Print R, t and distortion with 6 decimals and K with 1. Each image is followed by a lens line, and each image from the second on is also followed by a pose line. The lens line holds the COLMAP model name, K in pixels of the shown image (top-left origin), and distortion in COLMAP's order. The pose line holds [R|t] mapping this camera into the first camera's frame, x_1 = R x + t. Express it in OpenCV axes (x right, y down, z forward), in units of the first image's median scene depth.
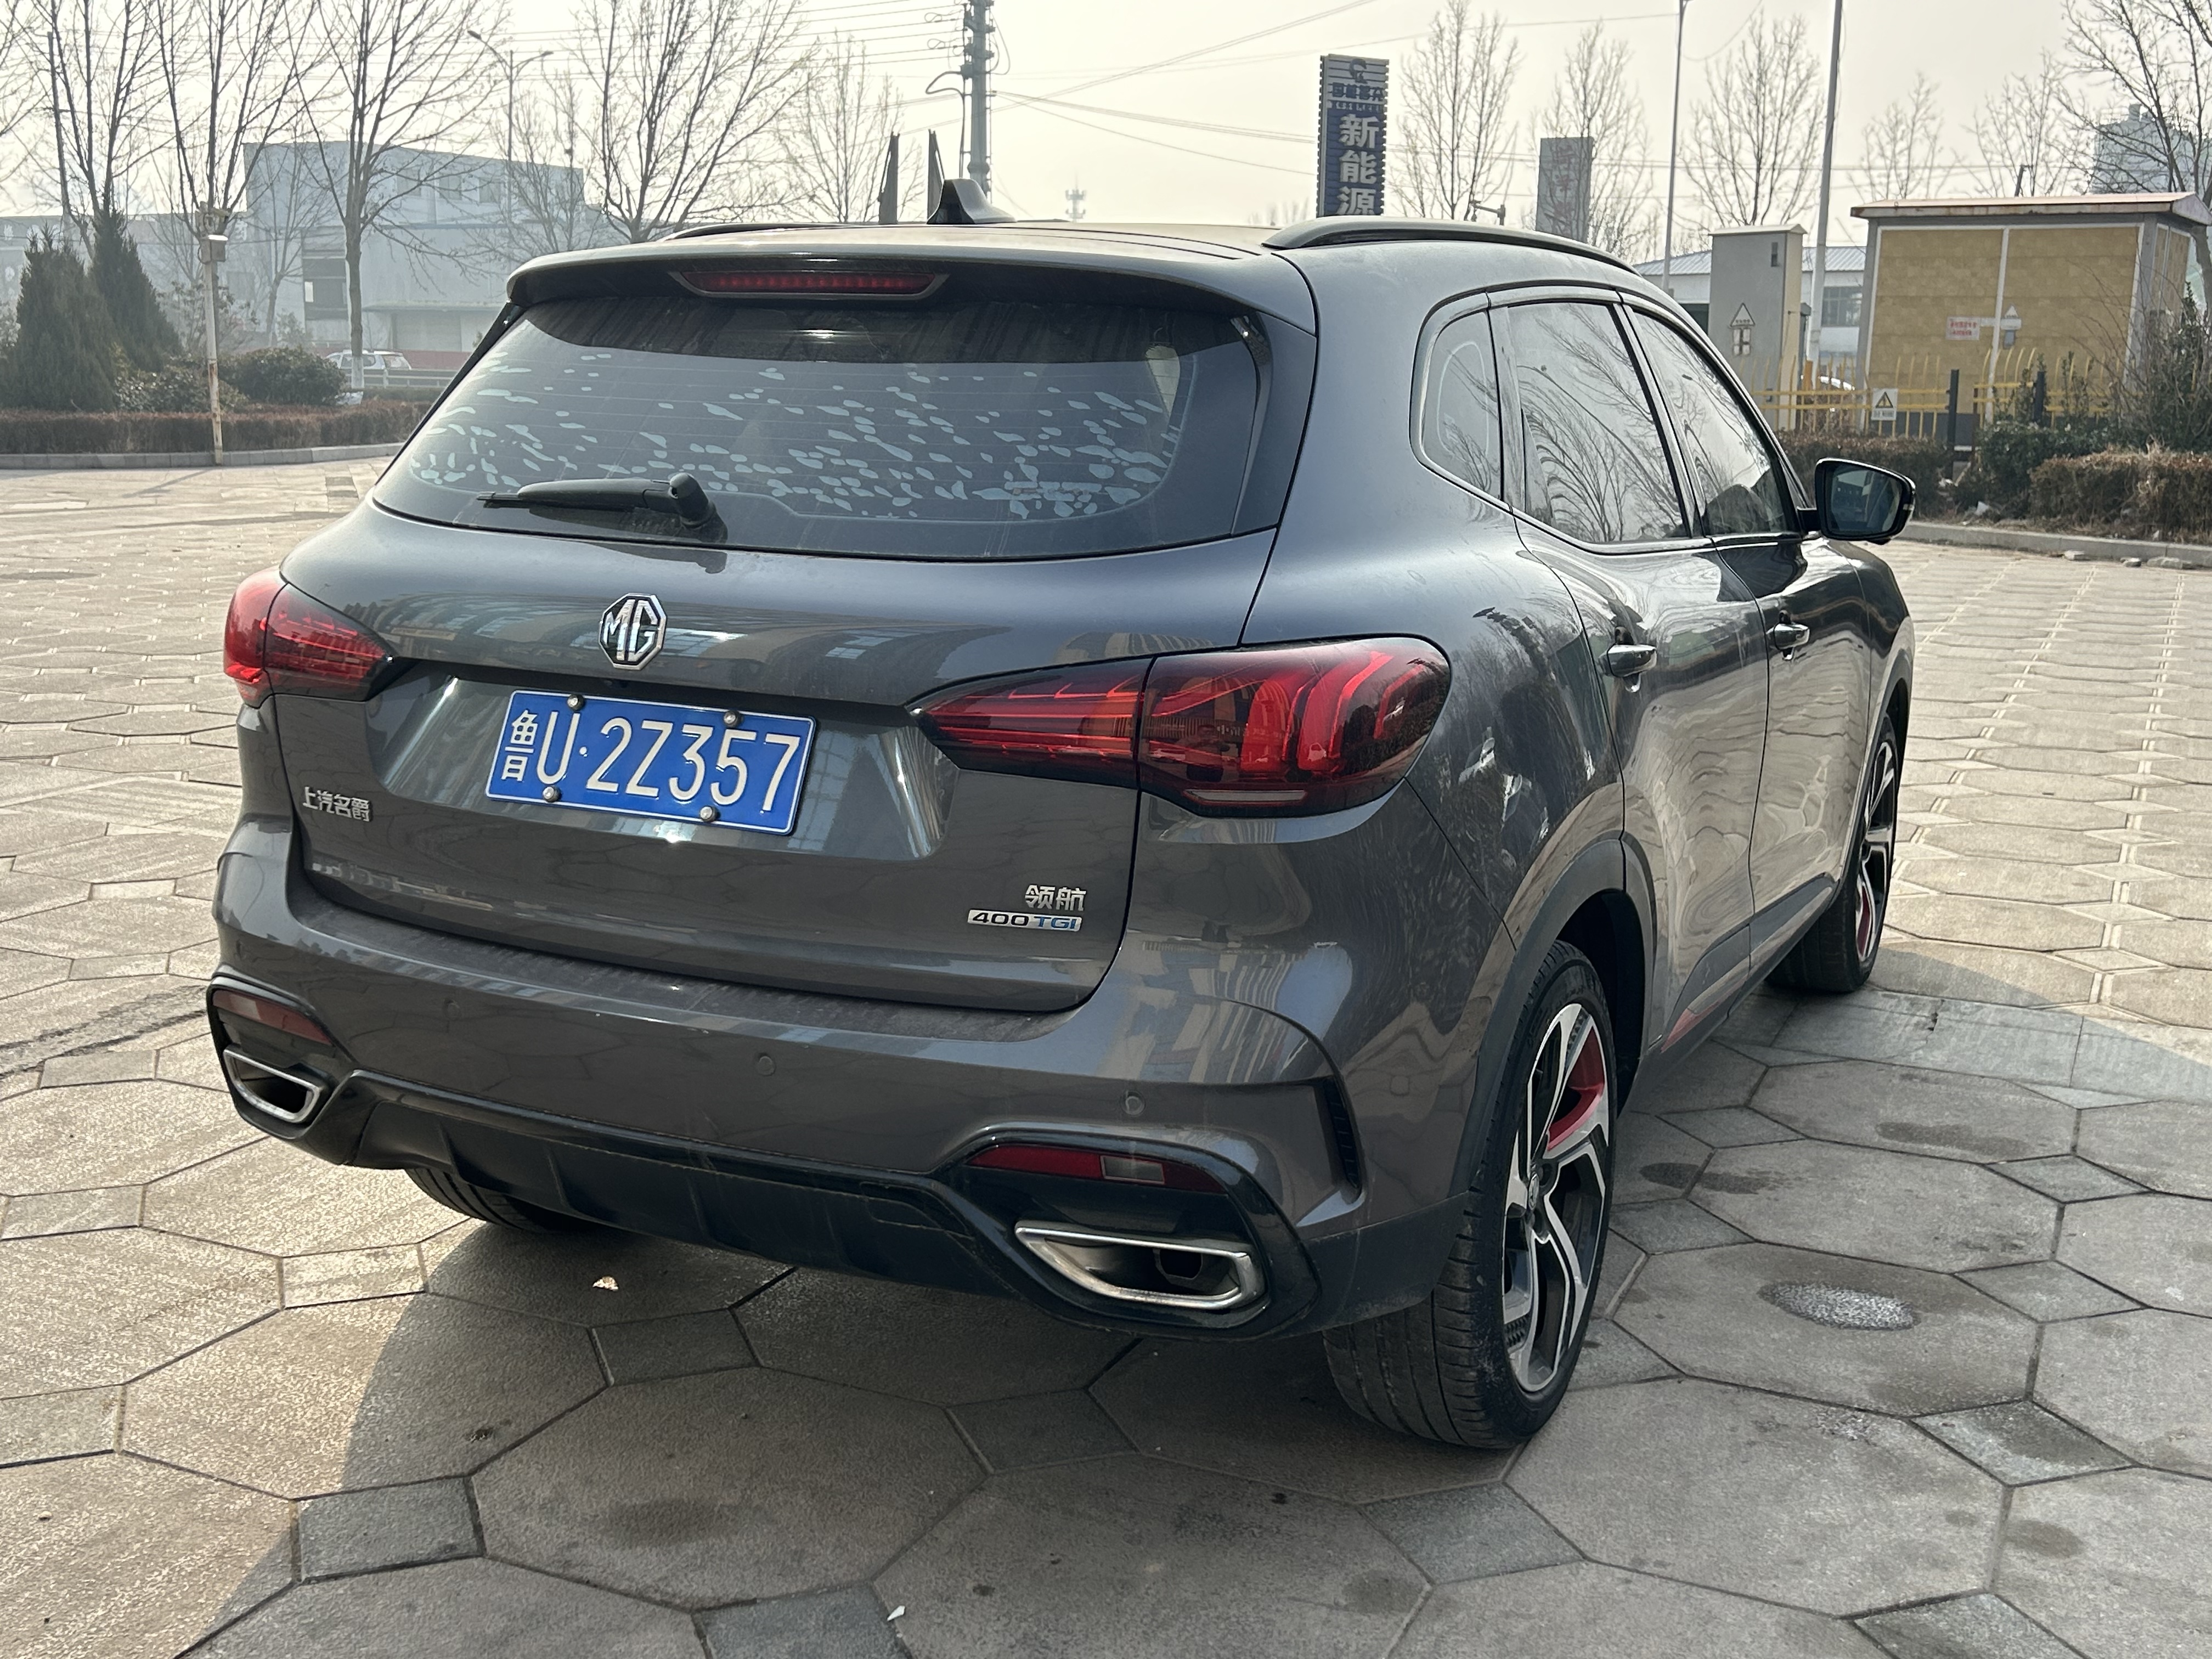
lens RADIAL K [[2344.9, 0, 1106.0], [0, 2344.9, 829.5], [0, 0, 1]] dist [0.021017, -0.002303]
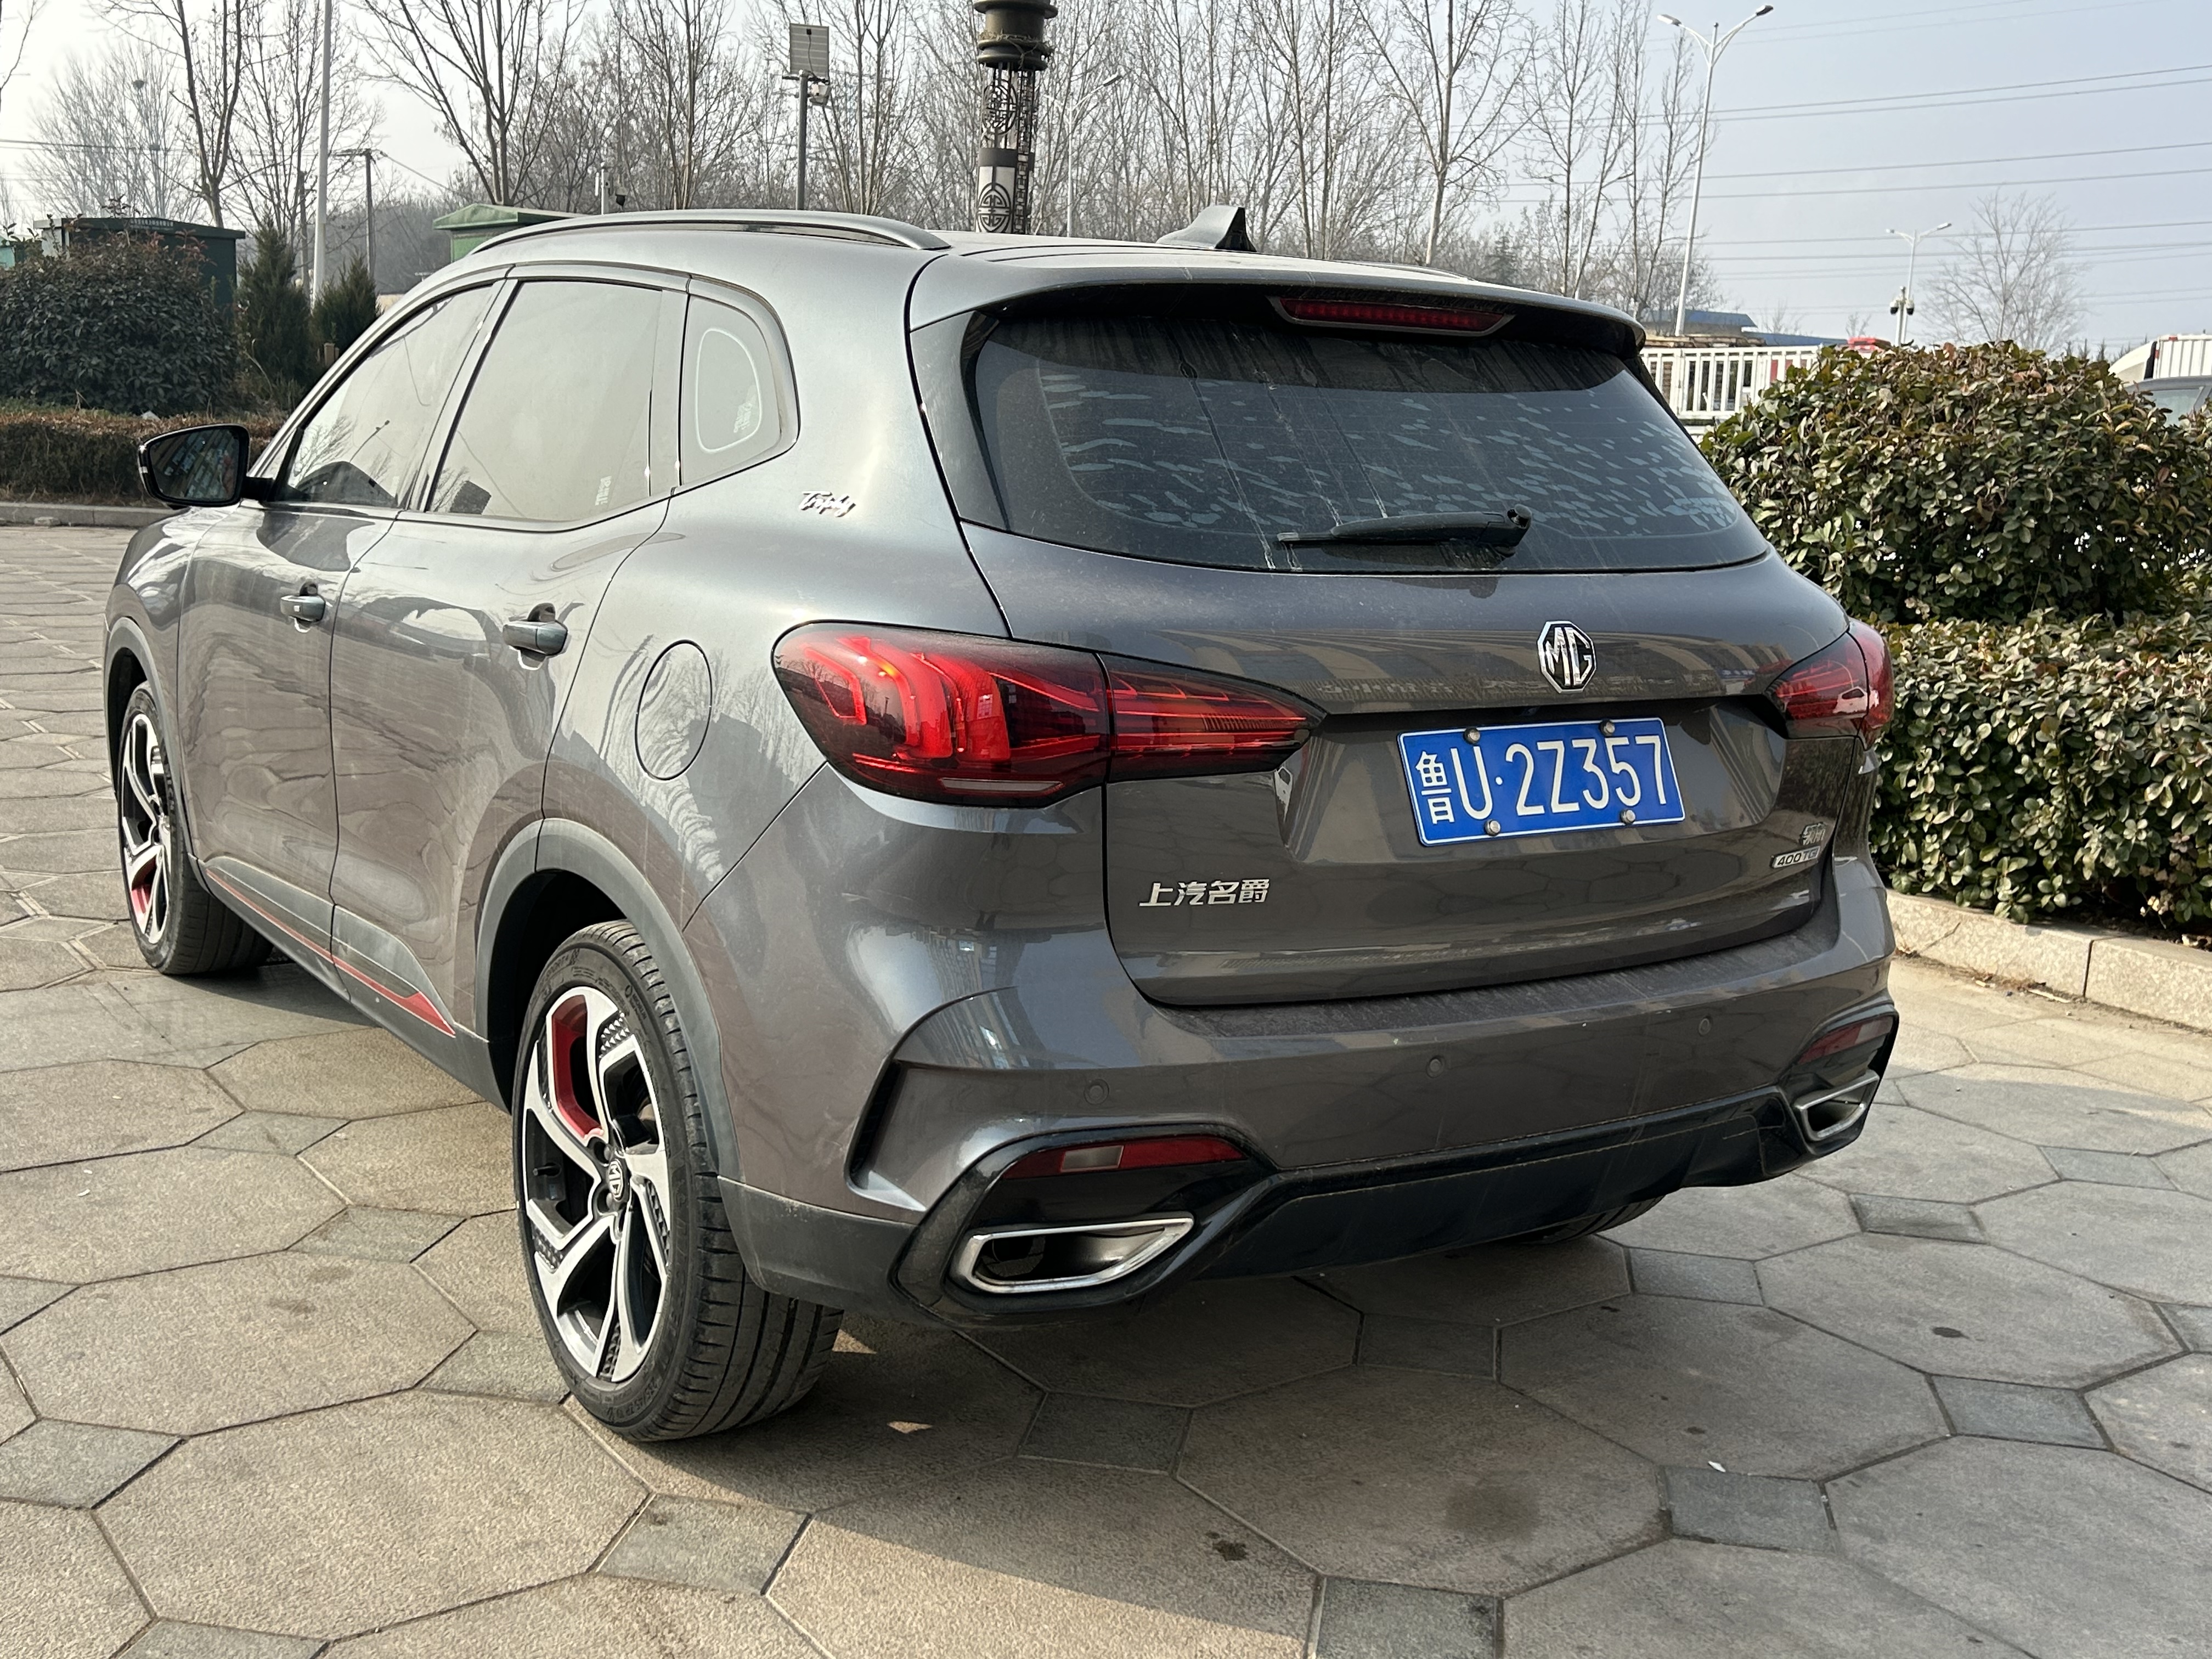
lens RADIAL K [[2292.7, 0, 1106.0], [0, 2292.7, 829.5], [0, 0, 1]] dist [0.097266, -0.001736]
pose [[0.496160, -0.156681, 0.853977, -1.147724], [0.137112, 0.985380, 0.101127, -0.135223], [-0.857336, 0.066915, 0.510389, 0.630254]]
